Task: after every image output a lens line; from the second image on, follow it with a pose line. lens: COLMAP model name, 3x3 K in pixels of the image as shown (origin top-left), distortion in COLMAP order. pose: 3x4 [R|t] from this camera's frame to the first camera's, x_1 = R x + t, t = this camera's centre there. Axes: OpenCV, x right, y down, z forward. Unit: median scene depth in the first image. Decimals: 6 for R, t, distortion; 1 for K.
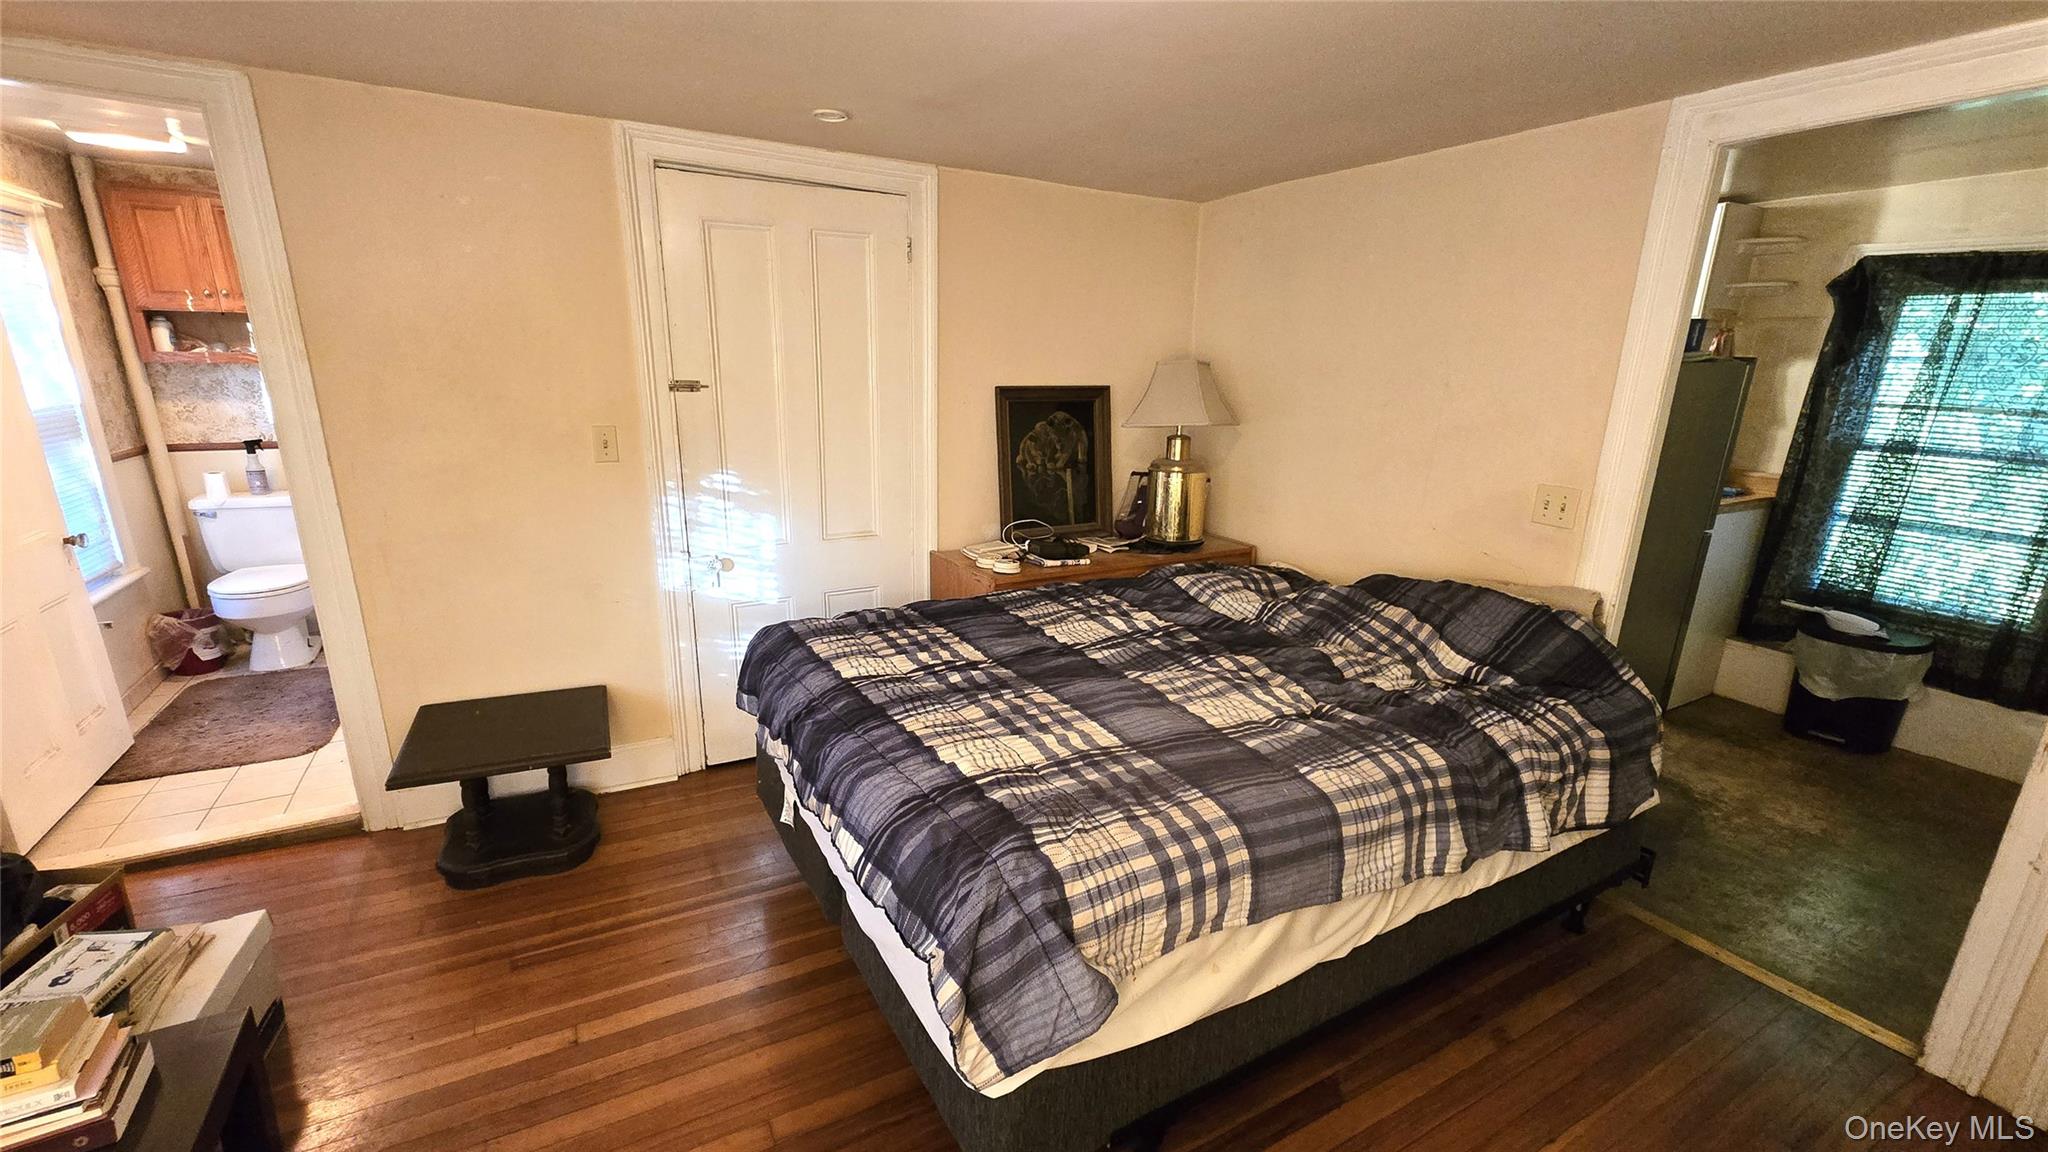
lens RADIAL K [[838.9, 0, 1004.5], [0, 838.9, 597.6], [0, 0, 1]] dist [-0.002256, 0.001136]
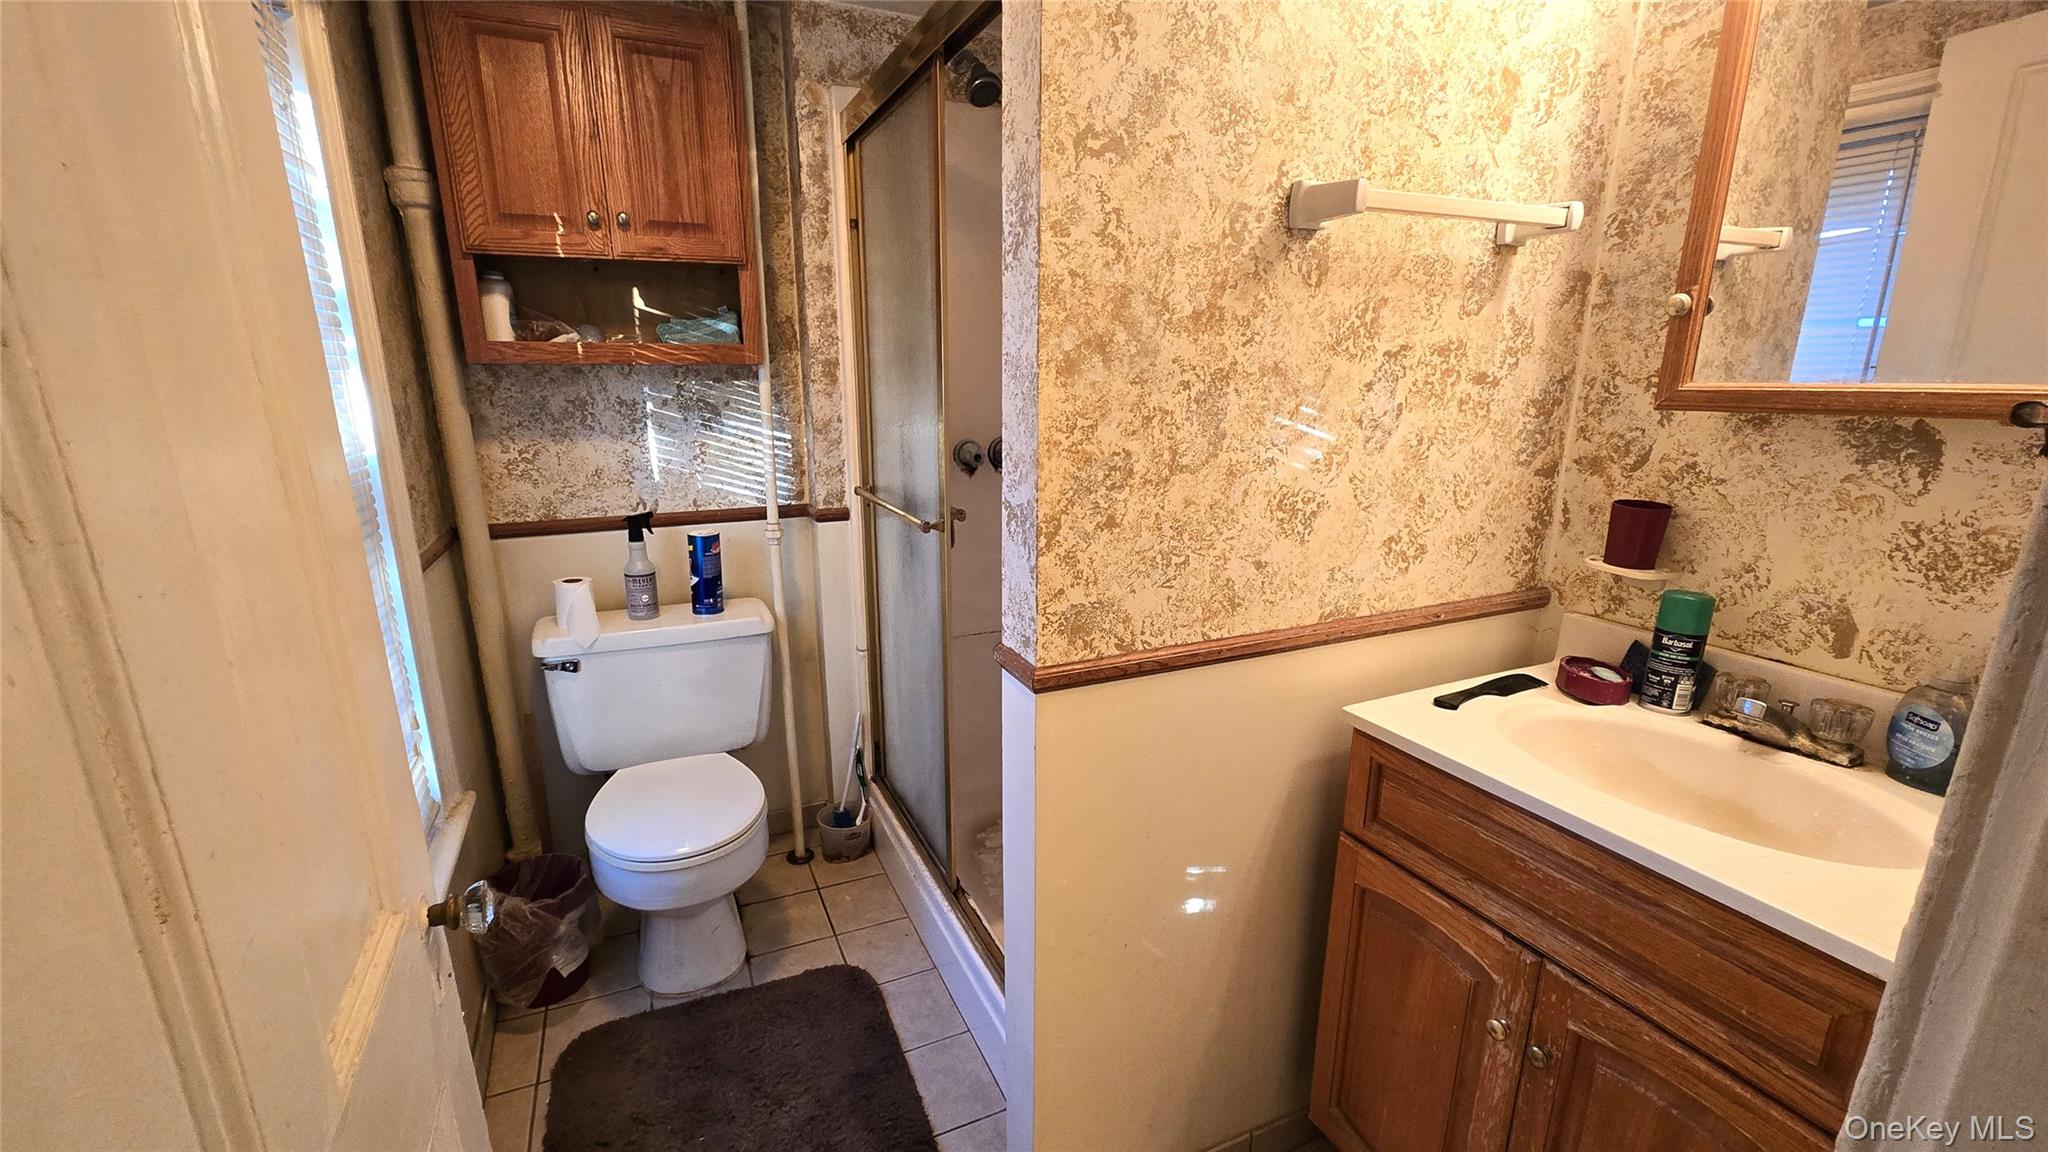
lens RADIAL K [[838.9, 0, 1004.5], [0, 838.9, 597.6], [0, 0, 1]] dist [-0.002256, 0.001136]
pose [[0.996303, 0.002224, -0.085883, -0.922500], [-0.004608, 0.999609, -0.027569, -0.181392], [0.085789, 0.027863, 0.995924, 0.746311]]
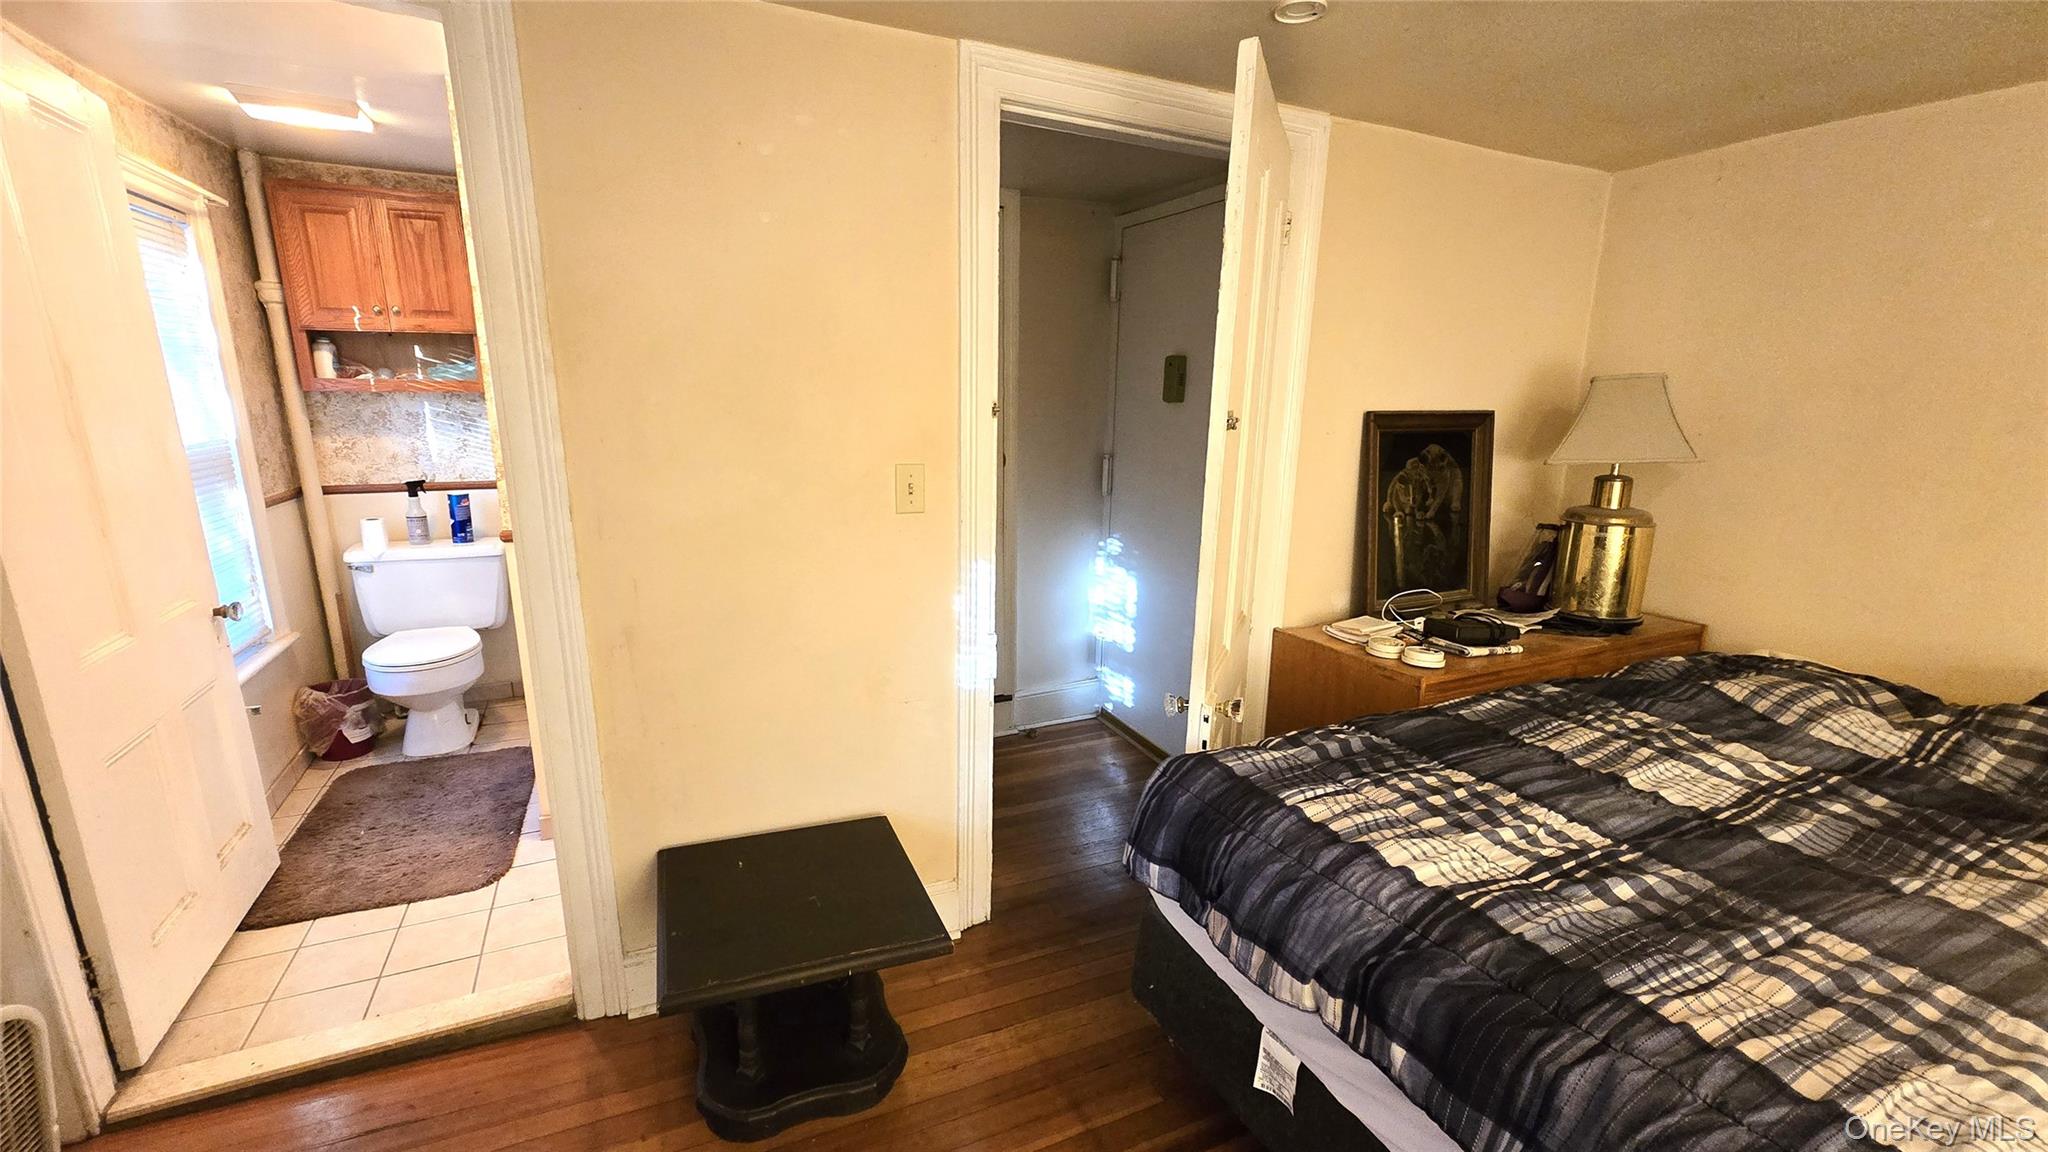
lens RADIAL K [[838.9, 0, 1004.5], [0, 838.9, 597.6], [0, 0, 1]] dist [-0.002256, 0.001136]
pose [[0.997398, 0.009826, -0.071416, -0.345699], [-0.012808, 0.999060, -0.041417, -0.060716], [0.070942, 0.042224, 0.996586, 0.286711]]
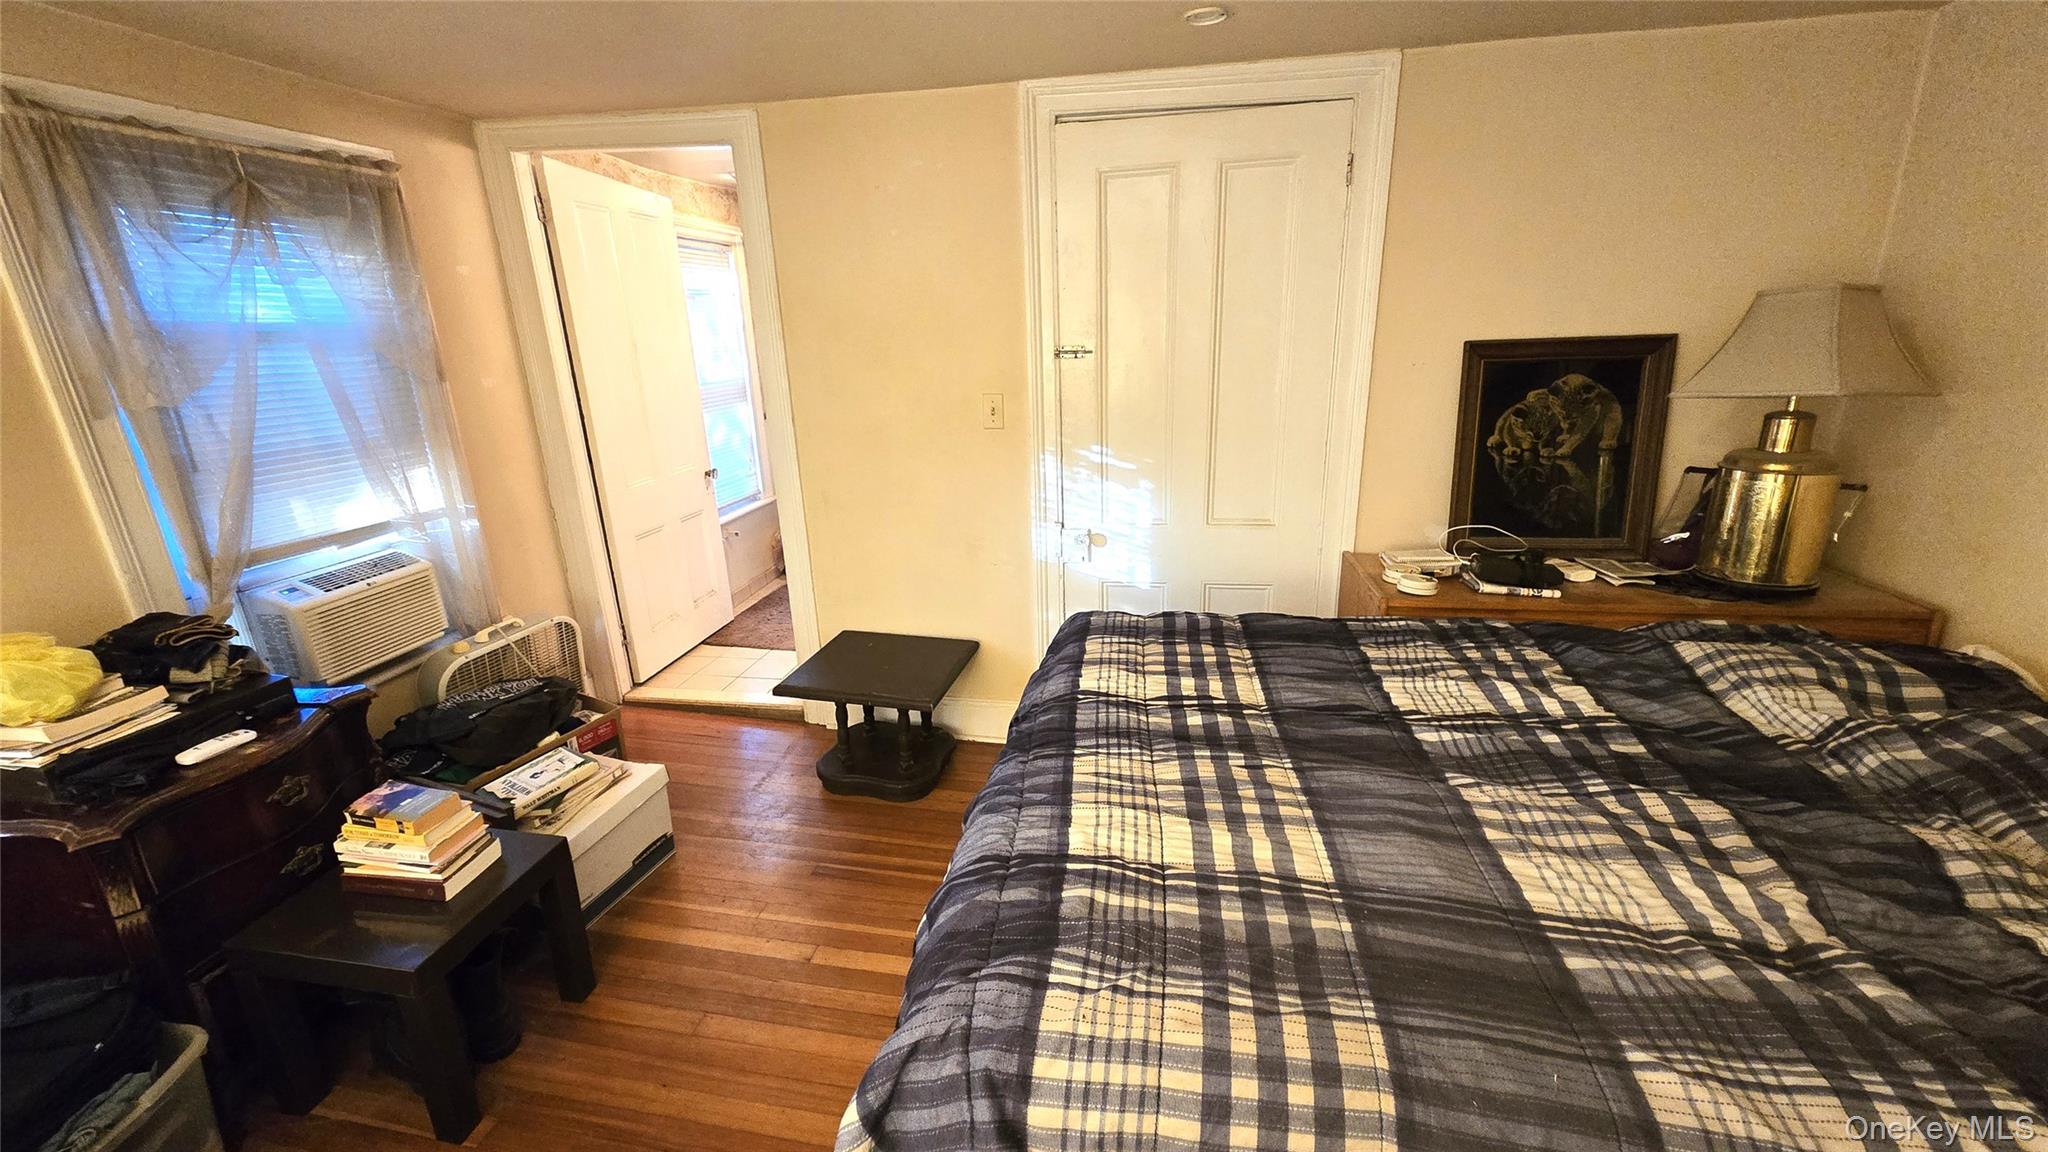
lens RADIAL K [[838.9, 0, 1004.5], [0, 838.9, 597.6], [0, 0, 1]] dist [-0.002256, 0.001136]
pose [[0.769095, 0.153520, -0.620423, 0.209425], [-0.129908, 0.988009, 0.083440, -0.045456], [0.625794, 0.016424, 0.779816, 0.209966]]
